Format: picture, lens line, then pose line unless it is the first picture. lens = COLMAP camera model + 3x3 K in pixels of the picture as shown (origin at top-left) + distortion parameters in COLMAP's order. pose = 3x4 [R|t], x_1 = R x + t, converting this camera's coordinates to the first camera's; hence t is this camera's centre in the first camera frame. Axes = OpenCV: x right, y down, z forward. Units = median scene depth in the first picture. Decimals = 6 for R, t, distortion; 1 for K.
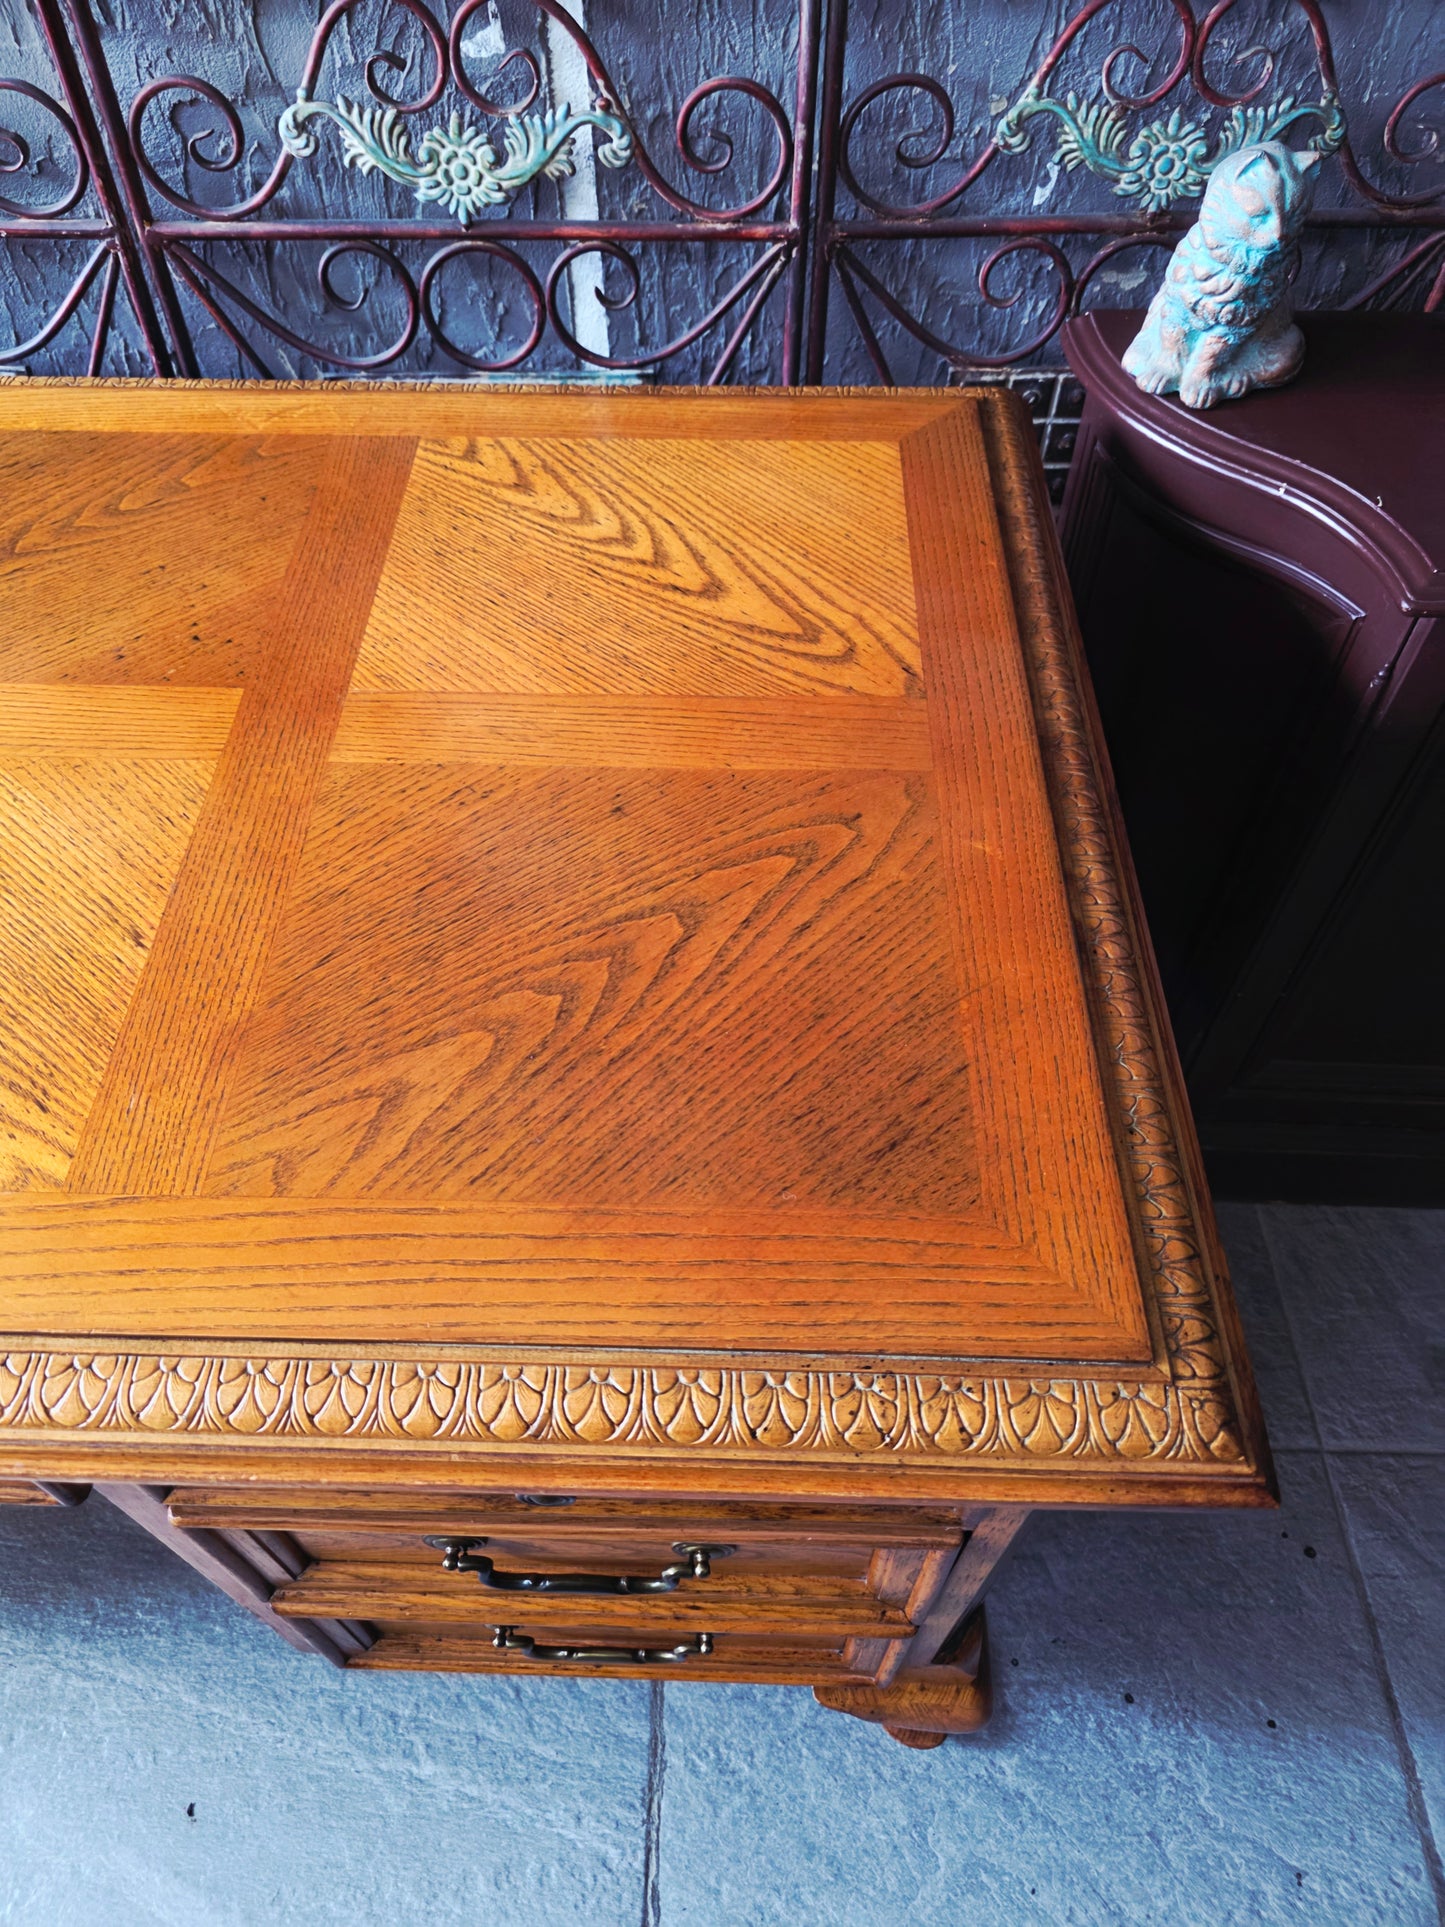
lens RADIAL K [[1333.0, 0, 698.6], [0, 1333.0, 953.3], [0, 0, 1]] dist [0.041519, -0.043037]
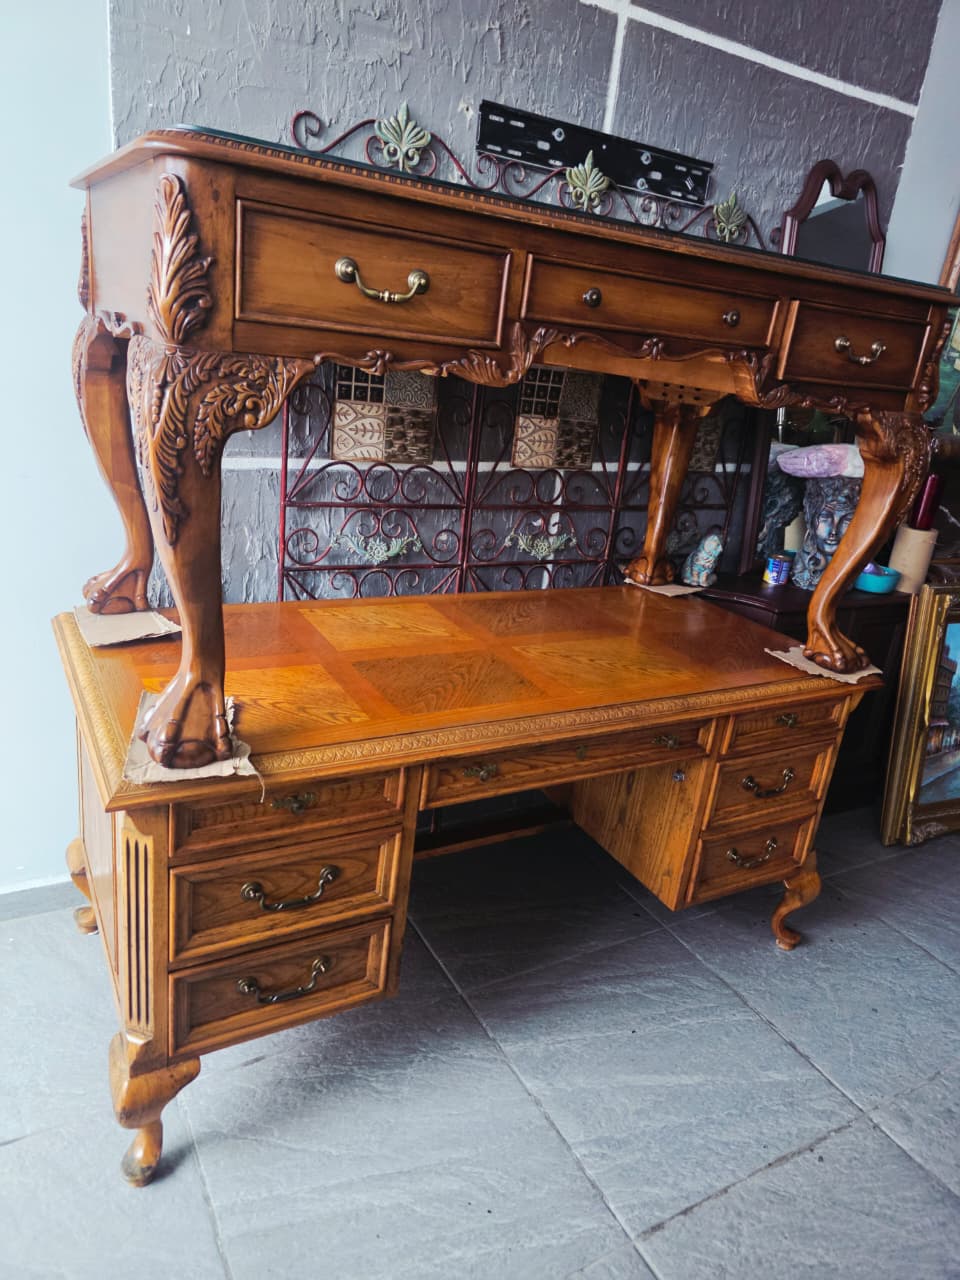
lens RADIAL K [[870.6, 0, 481.6], [0, 870.6, 627.6], [0, 0, 1]] dist [0.043393, -0.040789]
pose [[0.849030, -0.064798, 0.524357, -1.677603], [0.329575, 0.840648, -0.429758, 0.654994], [-0.412952, 0.537692, 0.735090, -0.680084]]
